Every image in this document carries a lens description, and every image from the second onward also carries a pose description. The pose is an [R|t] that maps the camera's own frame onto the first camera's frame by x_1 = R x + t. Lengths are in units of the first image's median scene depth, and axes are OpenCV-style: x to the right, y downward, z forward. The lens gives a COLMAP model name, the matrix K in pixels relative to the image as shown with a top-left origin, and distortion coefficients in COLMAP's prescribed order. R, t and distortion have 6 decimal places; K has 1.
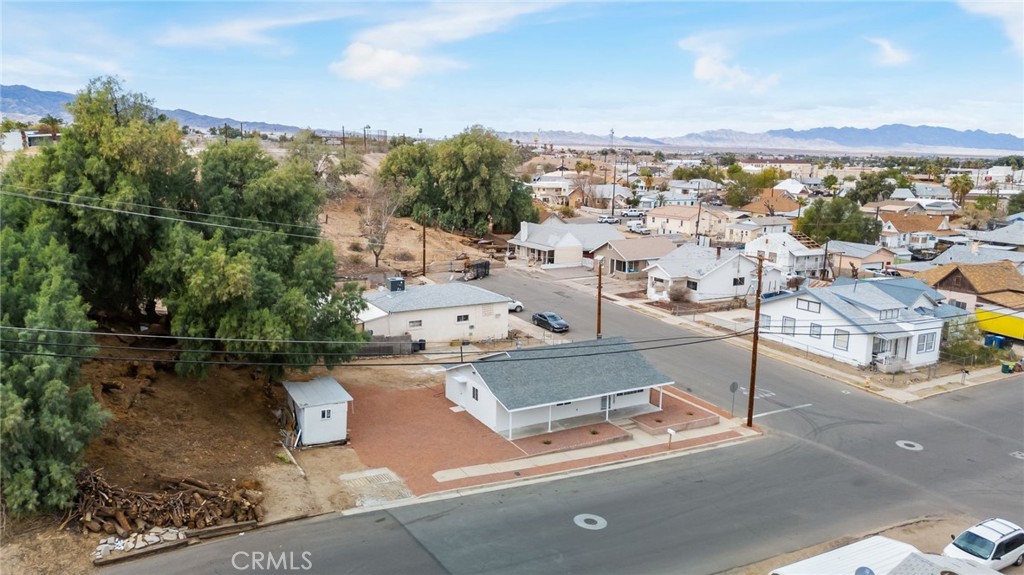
lens RADIAL K [[744.2, 0, 512.0], [0, 744.2, 287.5], [0, 0, 1]] dist [0.077629, -0.075764]
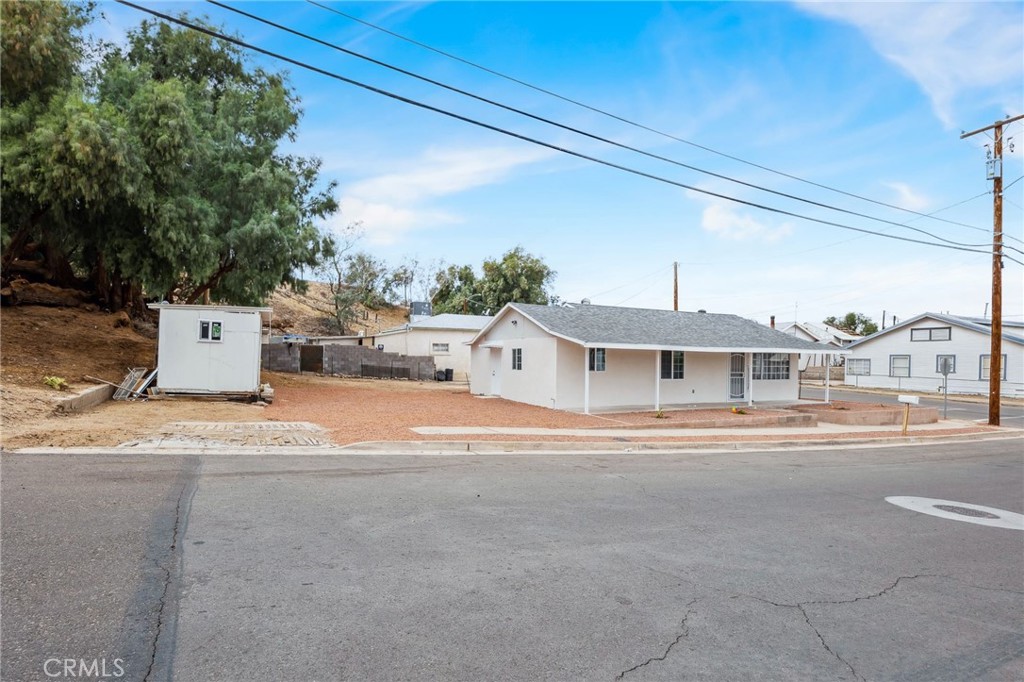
lens RADIAL K [[526.4, 0, 508.3], [0, 526.4, 366.3], [0, 0, 1]] dist [-0.002539, -0.000637]
pose [[0.998071, -0.009530, -0.061344, -0.030182], [-0.001343, 0.984601, -0.174811, 0.214493], [0.062066, 0.174556, 0.982689, 0.583845]]
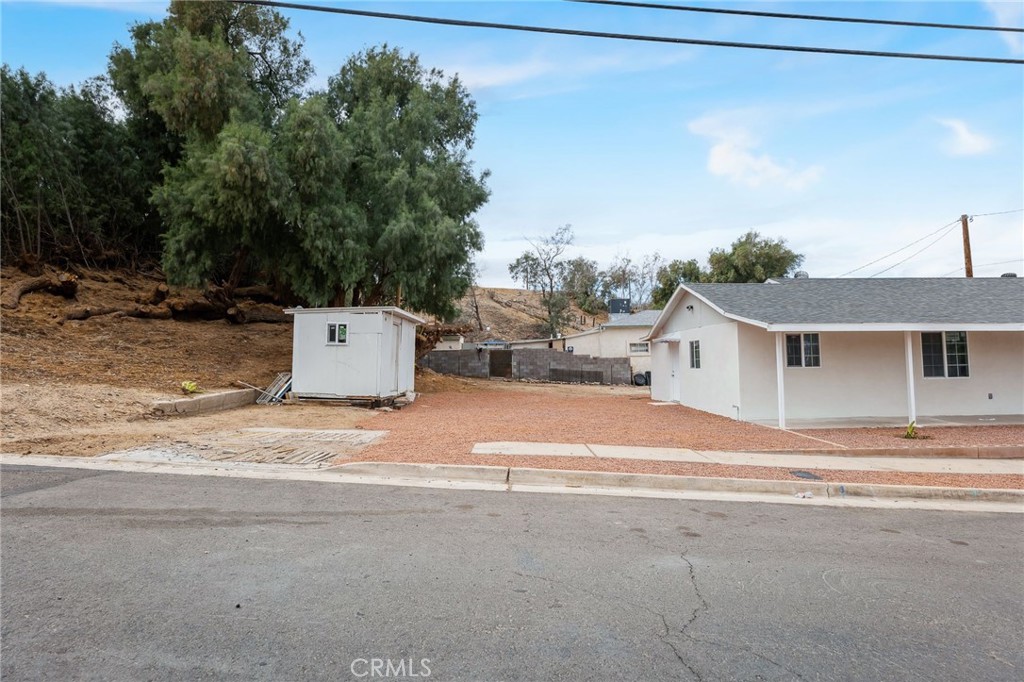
lens RADIAL K [[532.0, 0, 512.6], [0, 532.0, 335.4], [0, 0, 1]] dist [-0.003554, -0.000217]
pose [[0.877406, -0.061886, -0.475739, 0.007305], [-0.056591, 0.971371, -0.230731, 0.206510], [0.476398, 0.229367, 0.848785, 0.657354]]
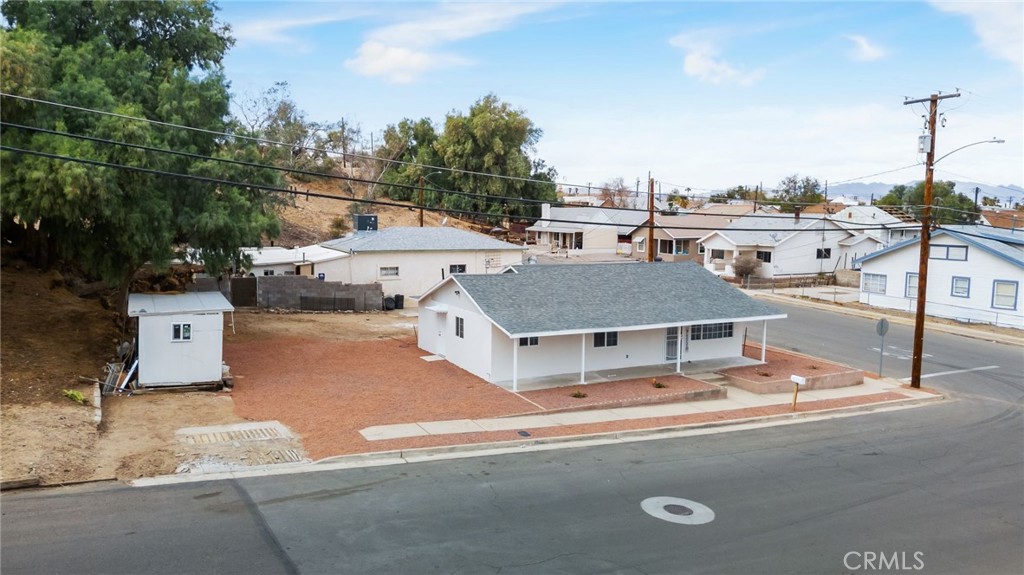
lens RADIAL K [[744.2, 0, 512.0], [0, 744.2, 287.5], [0, 0, 1]] dist [0.077629, -0.075764]
pose [[0.999414, -0.003173, -0.034075, 0.014061], [0.000435, 0.996790, -0.080059, 0.155190], [0.034220, 0.079998, 0.996208, 0.383886]]
